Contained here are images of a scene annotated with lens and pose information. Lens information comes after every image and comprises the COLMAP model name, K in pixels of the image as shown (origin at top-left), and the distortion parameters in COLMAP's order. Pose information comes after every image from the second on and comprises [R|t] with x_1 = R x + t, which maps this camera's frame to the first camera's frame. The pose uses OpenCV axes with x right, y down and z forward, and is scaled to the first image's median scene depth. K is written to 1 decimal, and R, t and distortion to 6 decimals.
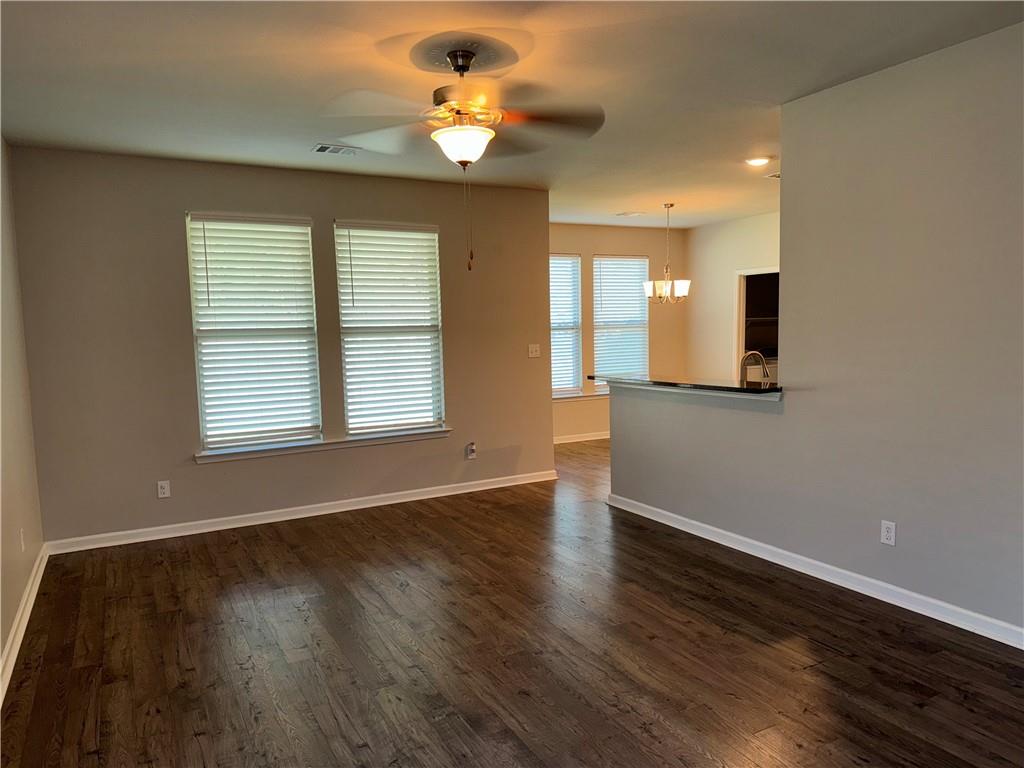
lens RADIAL K [[709.3, 0, 514.3], [0, 709.3, 385.0], [0, 0, 1]] dist [-0.001972, -0.005356]
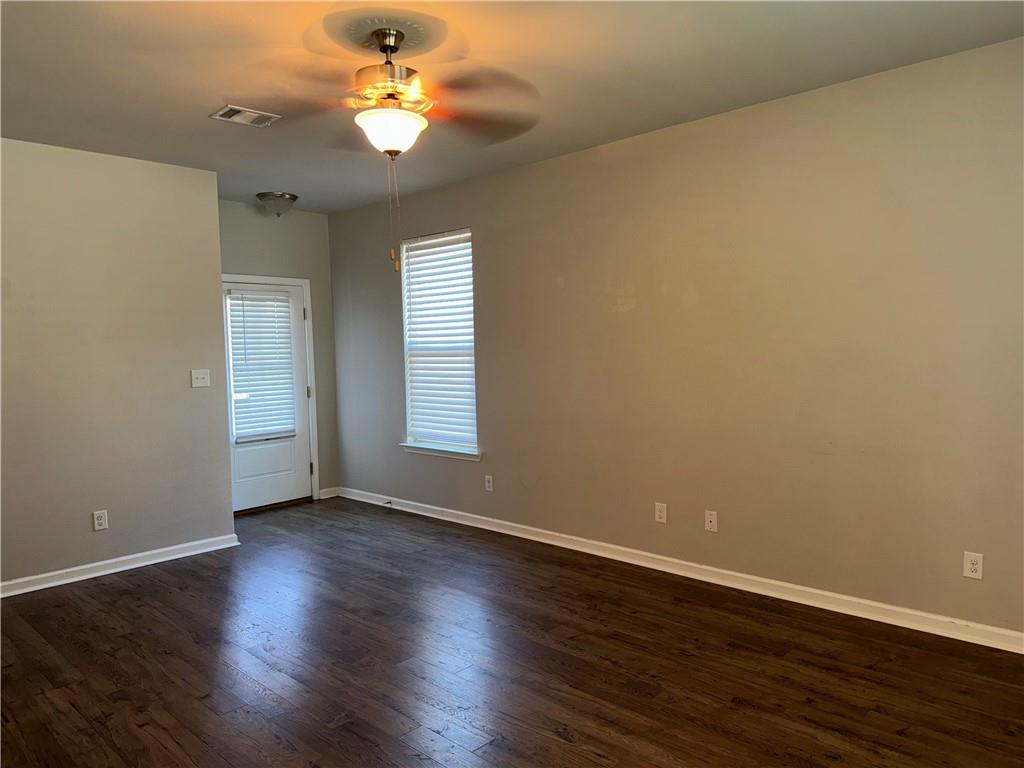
lens RADIAL K [[709.3, 0, 512.6], [0, 709.3, 387.1], [0, 0, 1]] dist [-0.001972, -0.005356]
pose [[-0.948111, 0.064713, -0.311284, 0.077276], [0.017766, 0.988321, 0.151348, -0.142200], [0.317443, 0.137965, -0.938188, 1.784336]]
